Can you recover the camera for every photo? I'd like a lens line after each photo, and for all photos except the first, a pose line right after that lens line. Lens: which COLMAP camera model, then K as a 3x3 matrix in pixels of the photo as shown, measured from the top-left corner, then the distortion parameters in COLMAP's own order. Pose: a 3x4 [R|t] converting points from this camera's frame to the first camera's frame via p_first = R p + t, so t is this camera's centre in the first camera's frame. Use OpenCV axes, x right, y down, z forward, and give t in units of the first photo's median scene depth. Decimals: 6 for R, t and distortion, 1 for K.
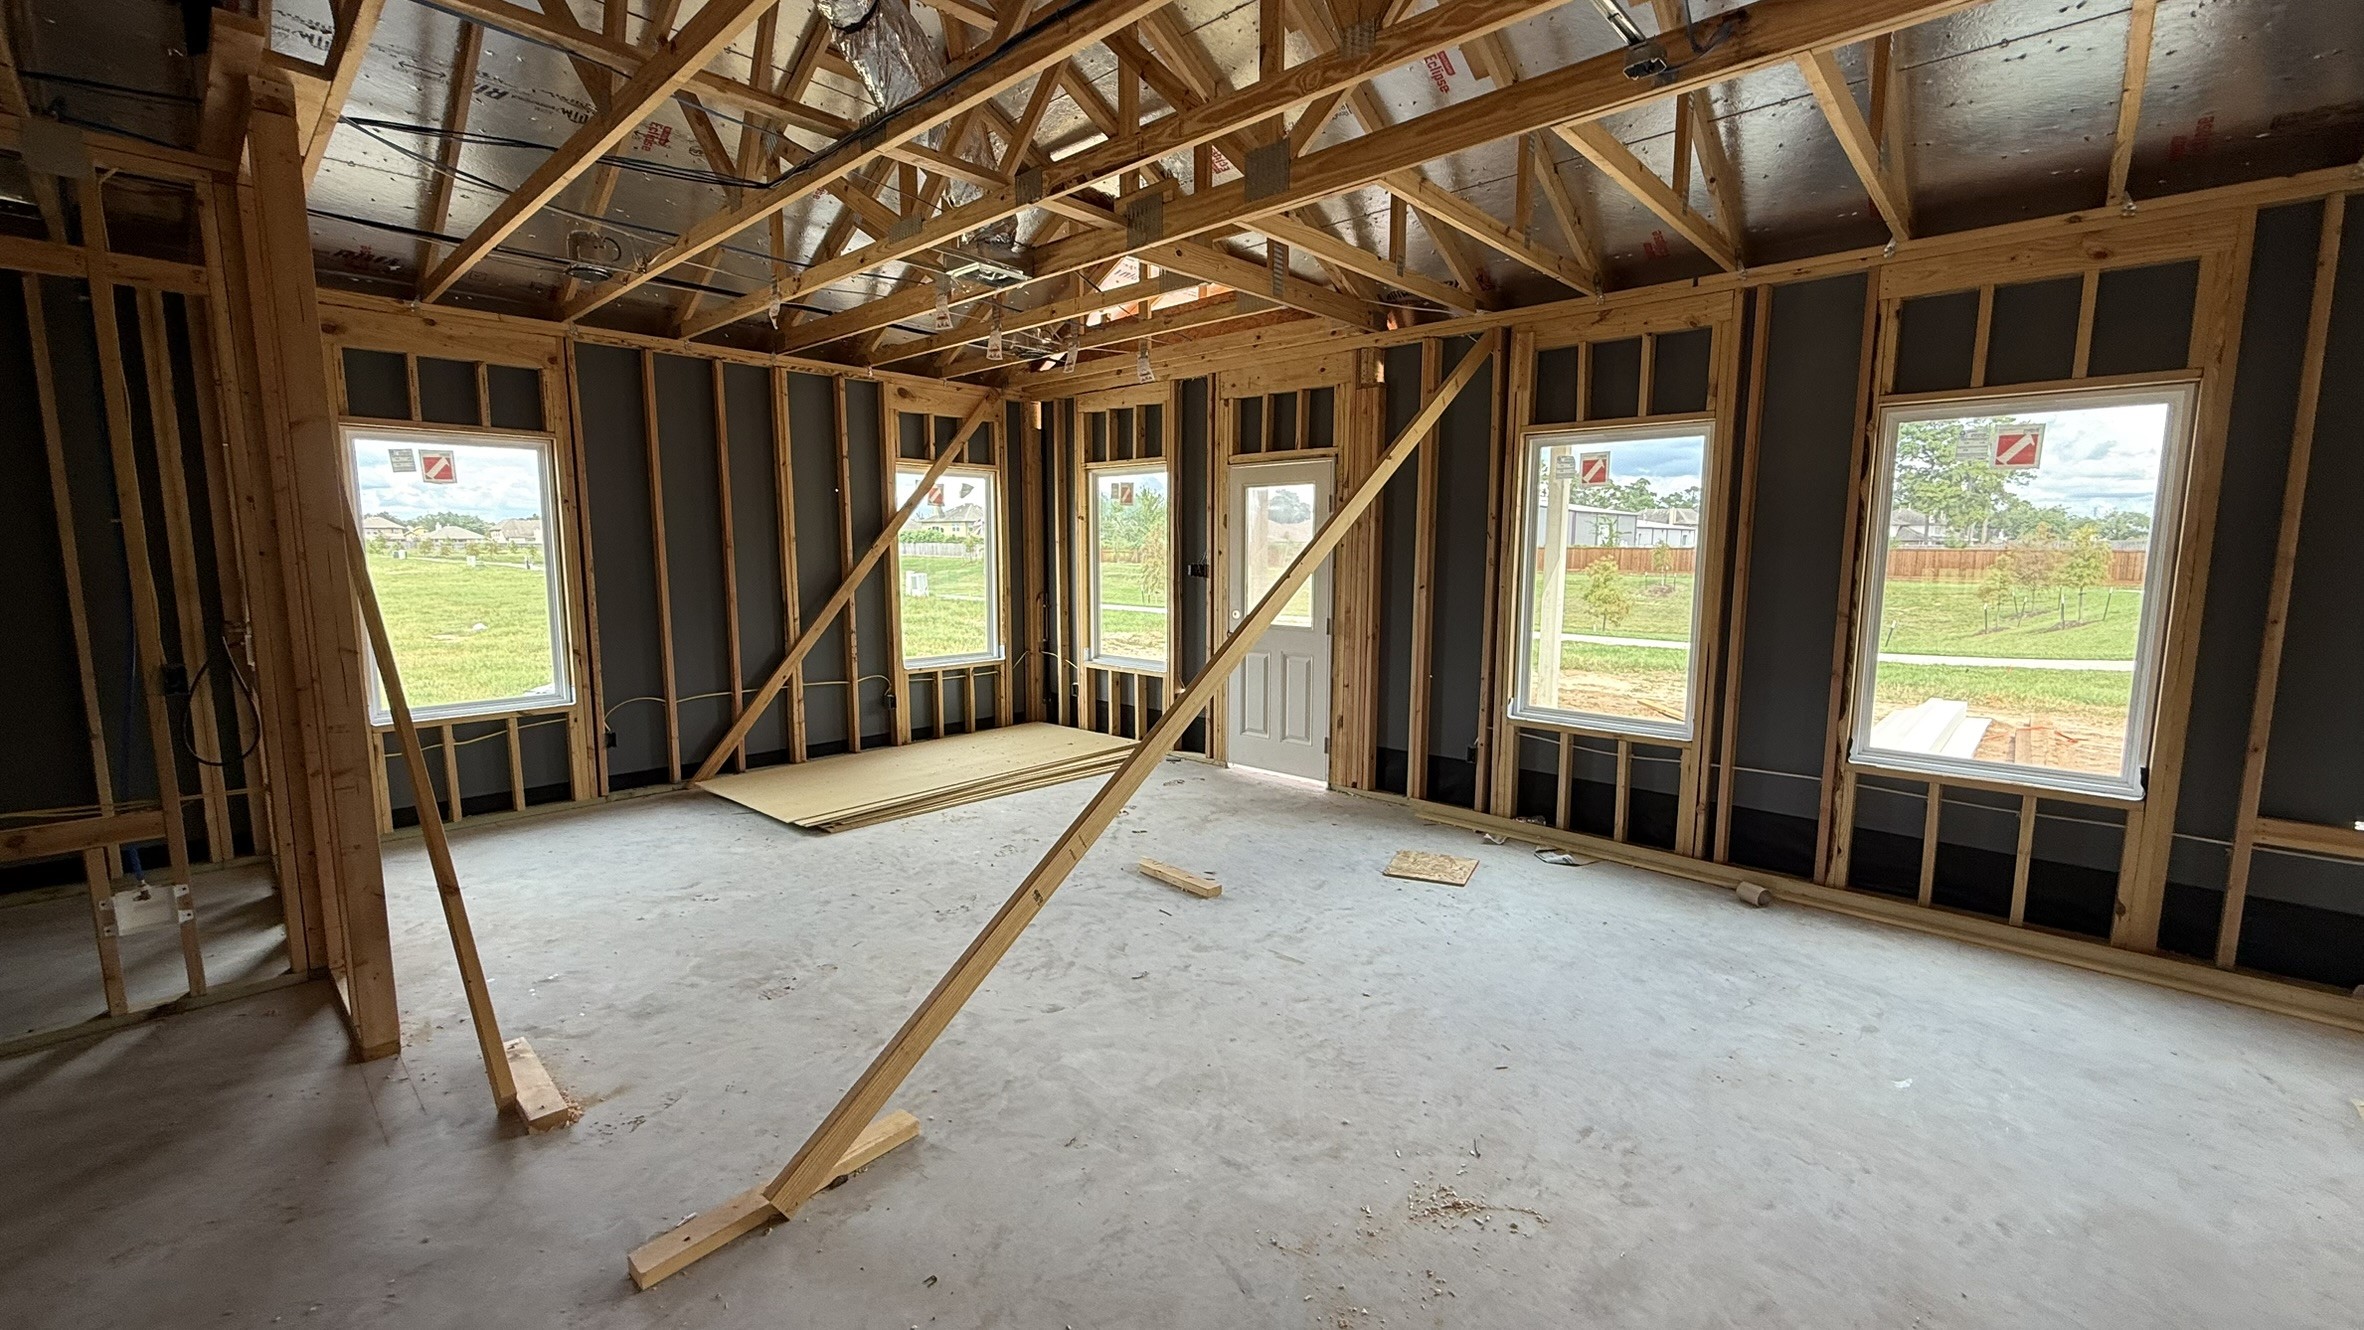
lens RADIAL K [[940.2, 0, 1178.9], [0, 940.2, 659.5], [0, 0, 1]] dist [-0.000185, 0.000192]
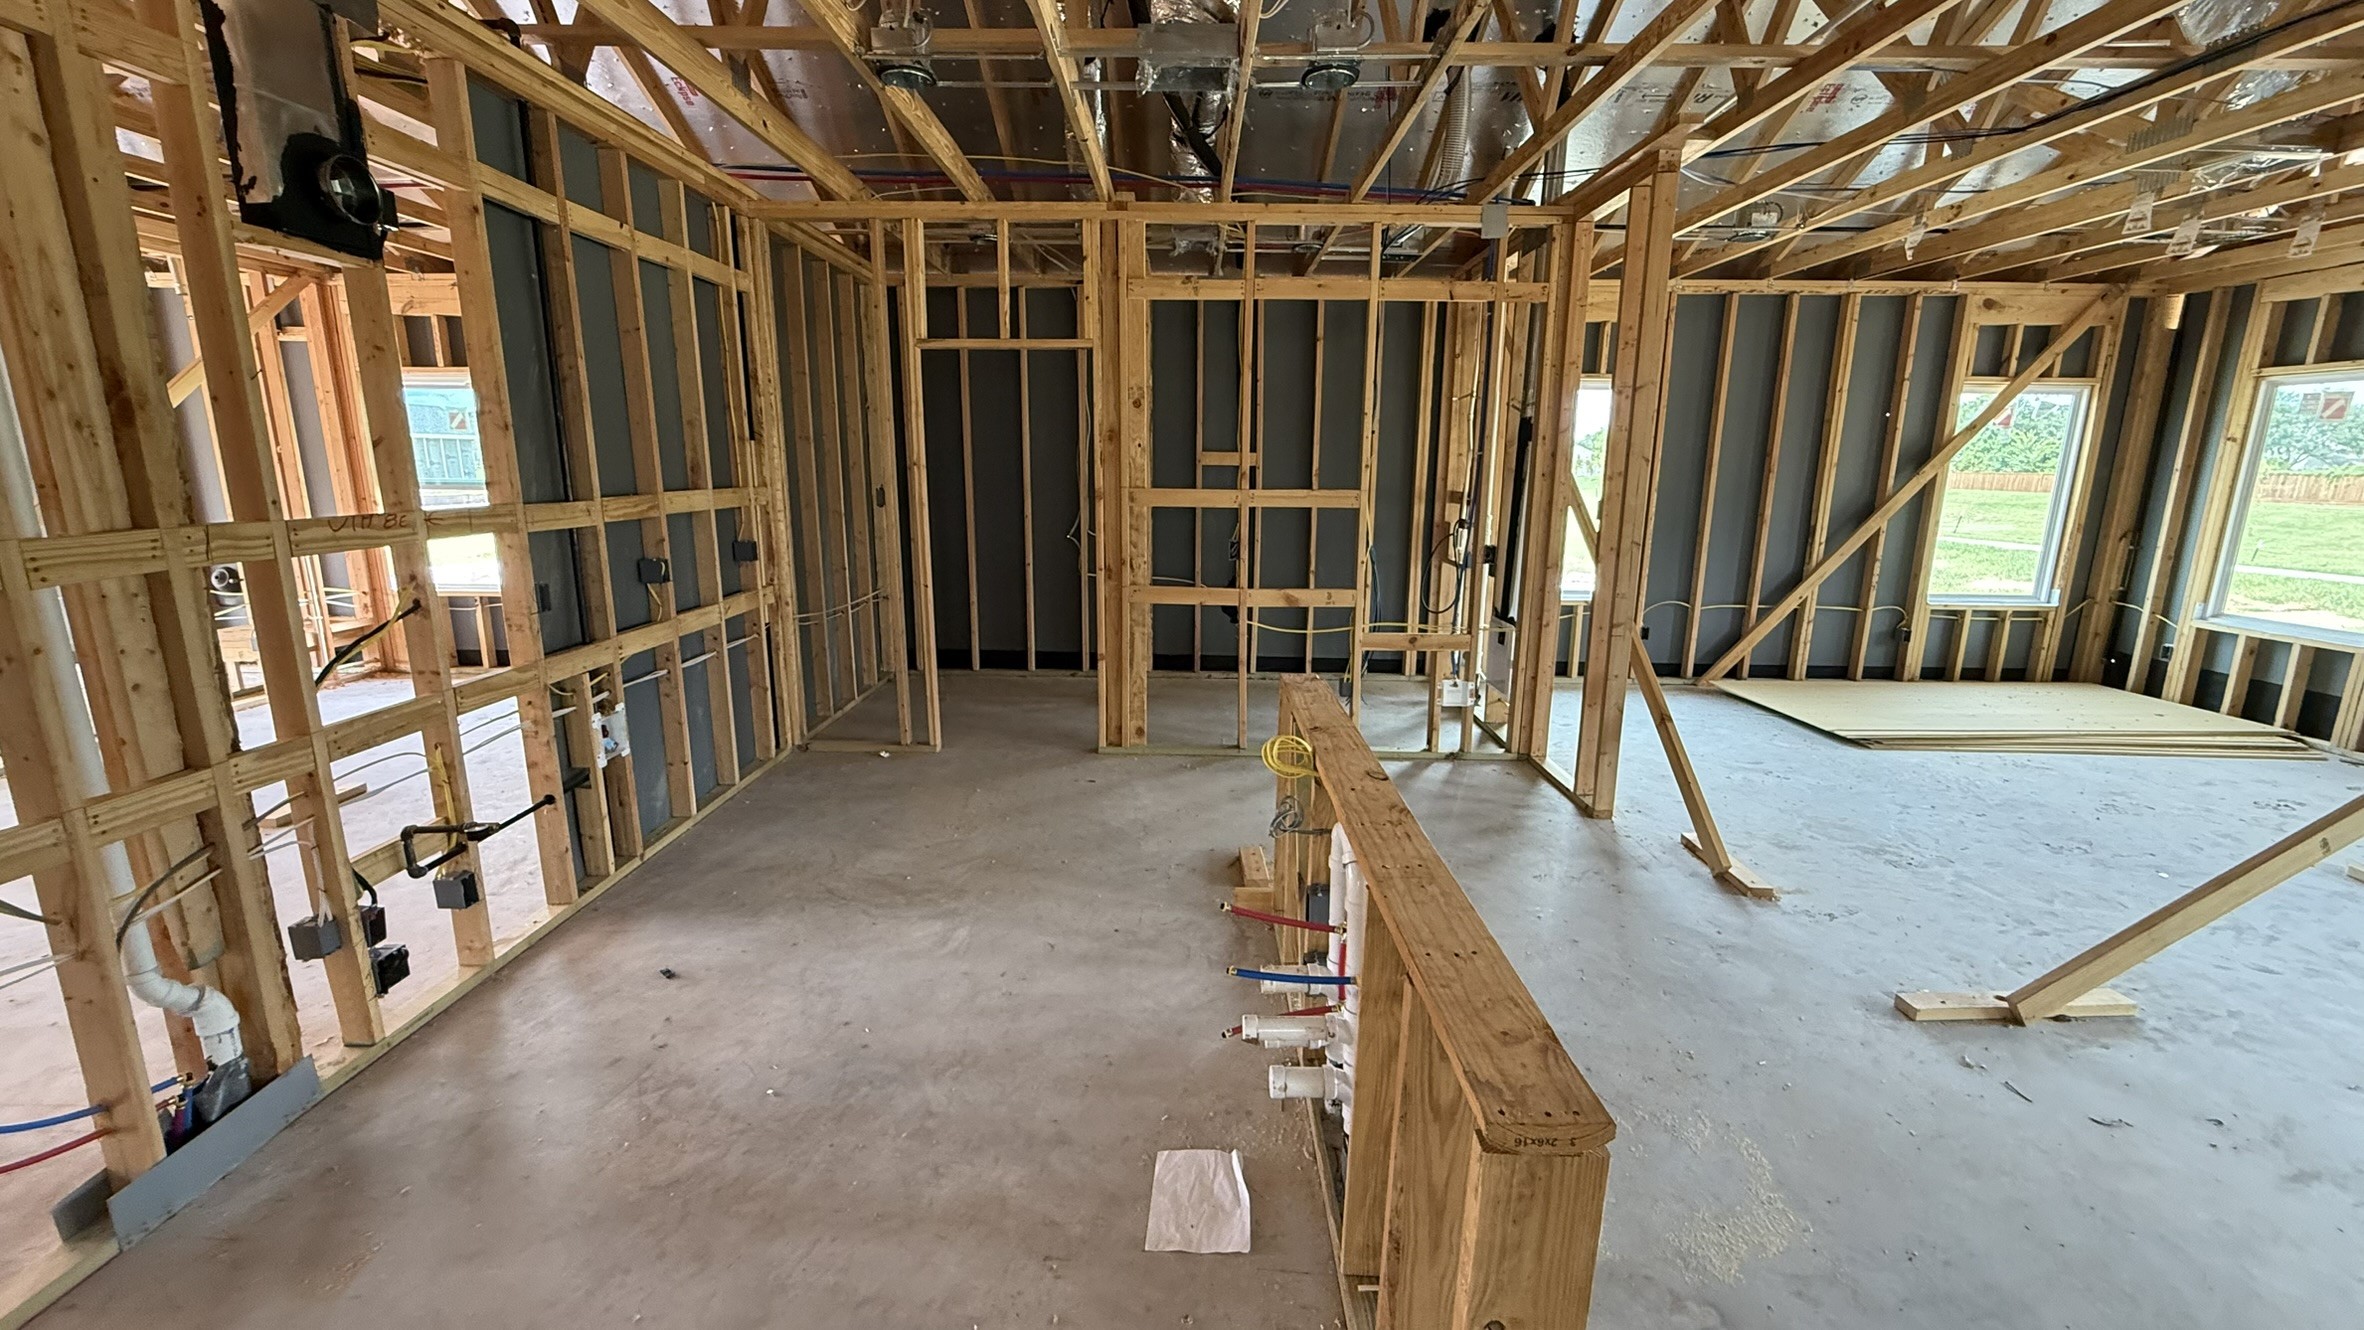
lens RADIAL K [[940.2, 0, 1178.9], [0, 940.2, 659.5], [0, 0, 1]] dist [-0.000185, 0.000192]
pose [[0.675231, 0.156879, -0.720730, -0.160389], [-0.097598, 0.987532, 0.123515, 0.033410], [0.731121, -0.013059, 0.682123, -0.302608]]
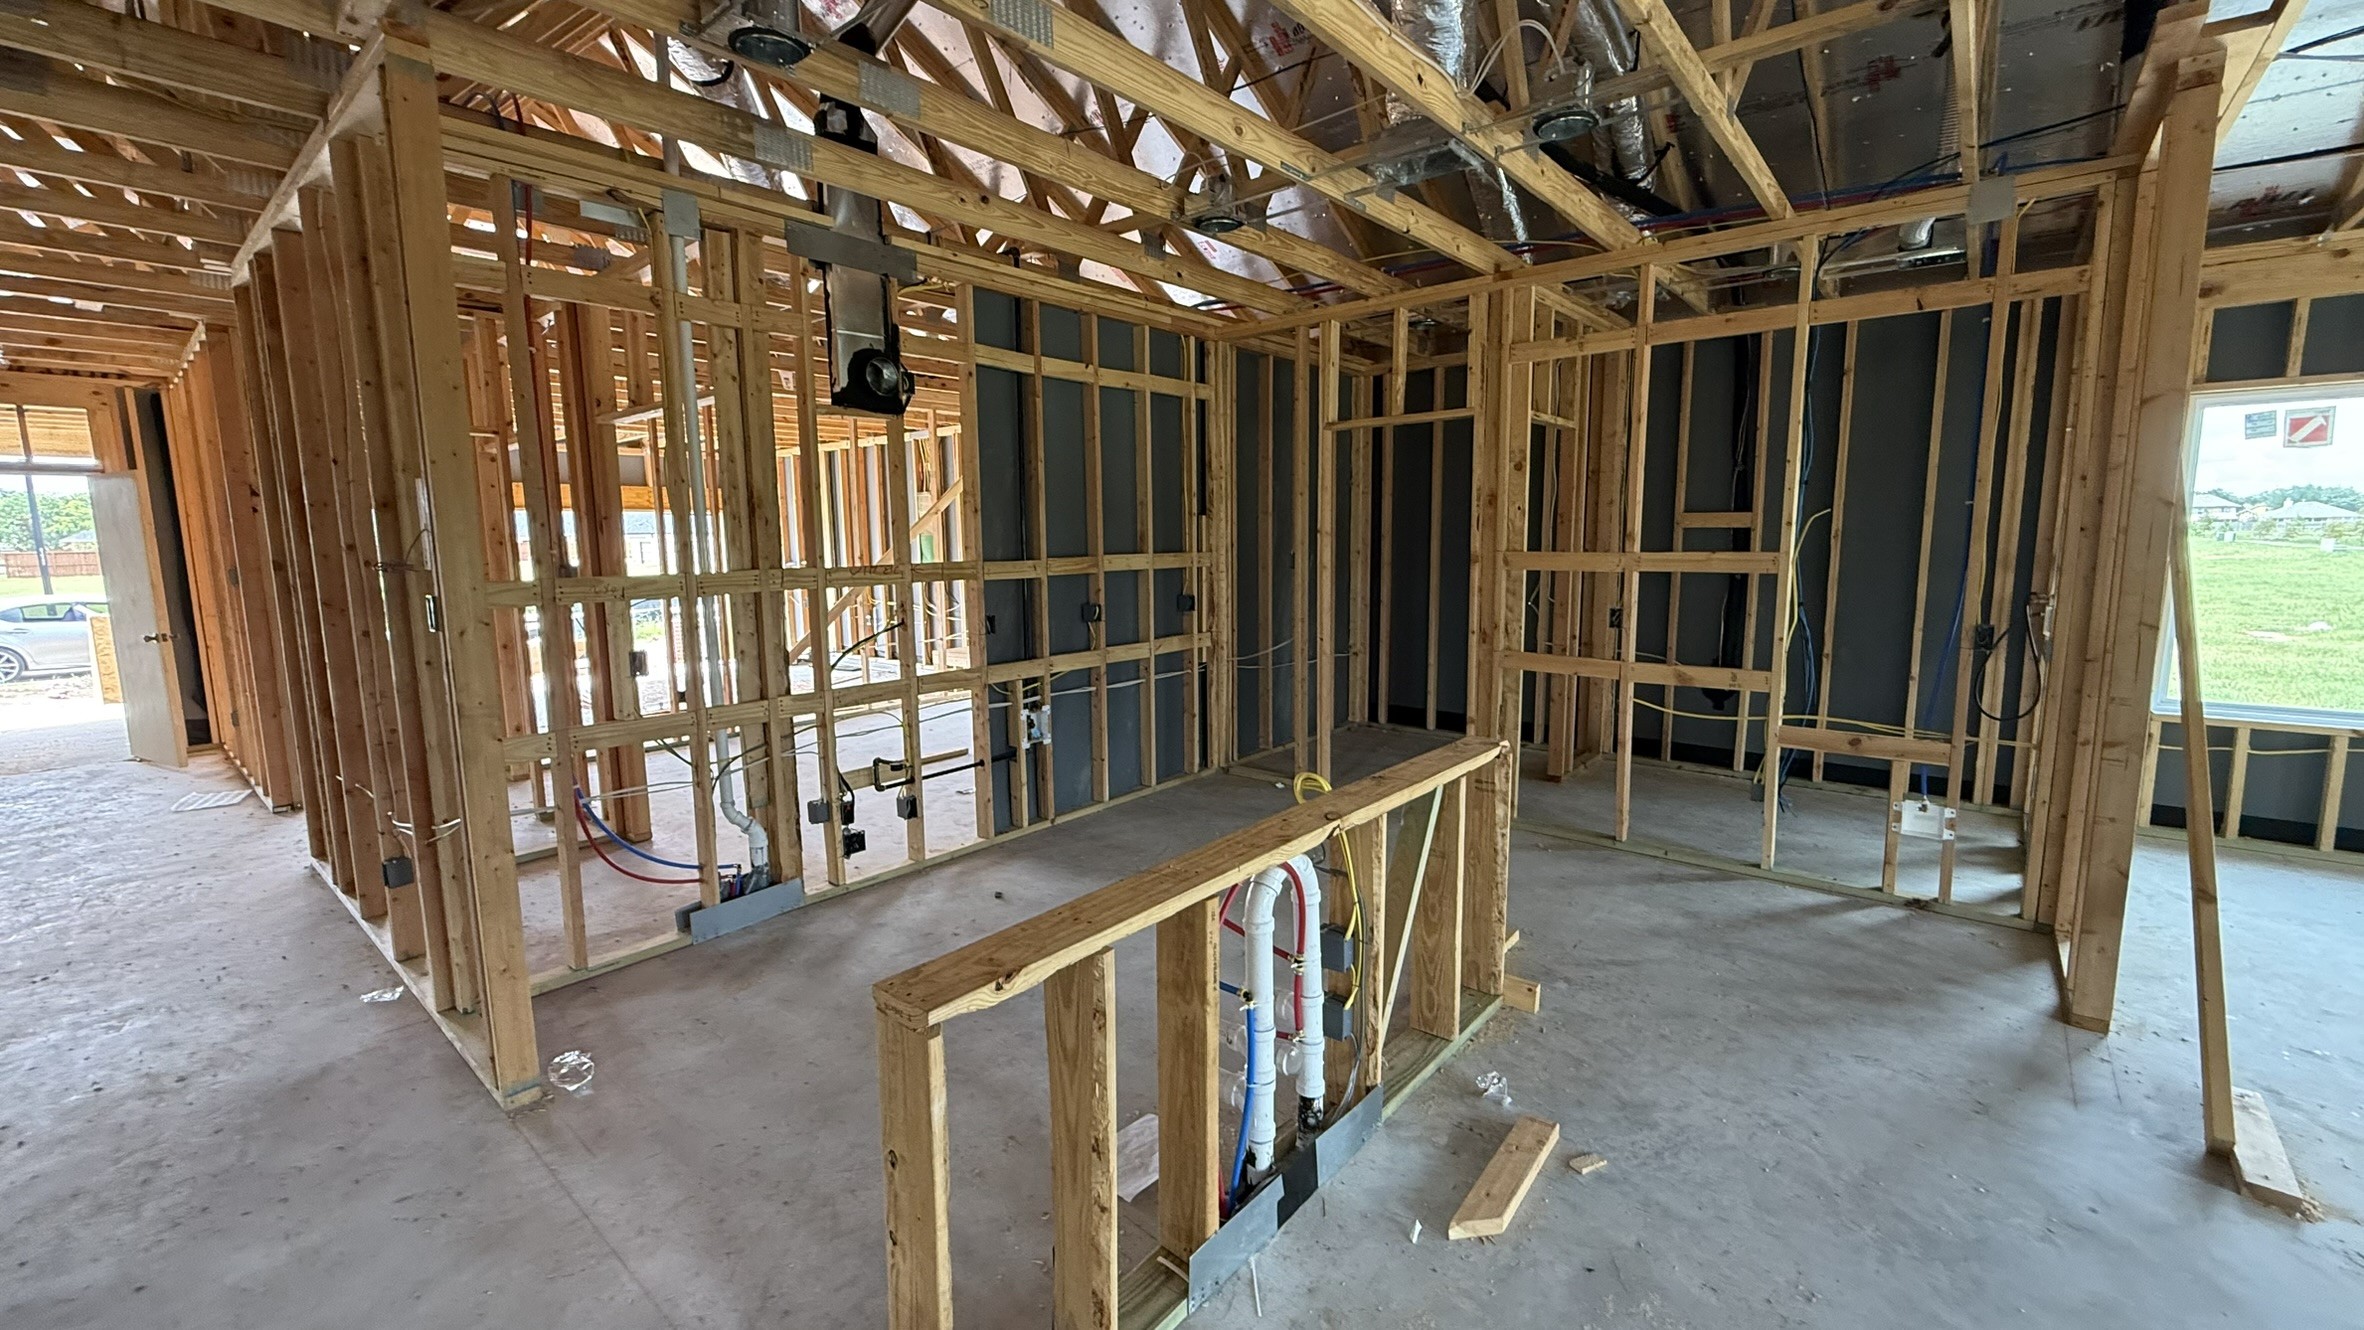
lens RADIAL K [[940.2, 0, 1178.9], [0, 940.2, 659.5], [0, 0, 1]] dist [-0.000185, 0.000192]
pose [[0.046933, 0.129202, -0.990507, 0.031637], [-0.110907, 0.986143, 0.123378, 0.009743], [0.992722, 0.104064, 0.060612, -0.041295]]
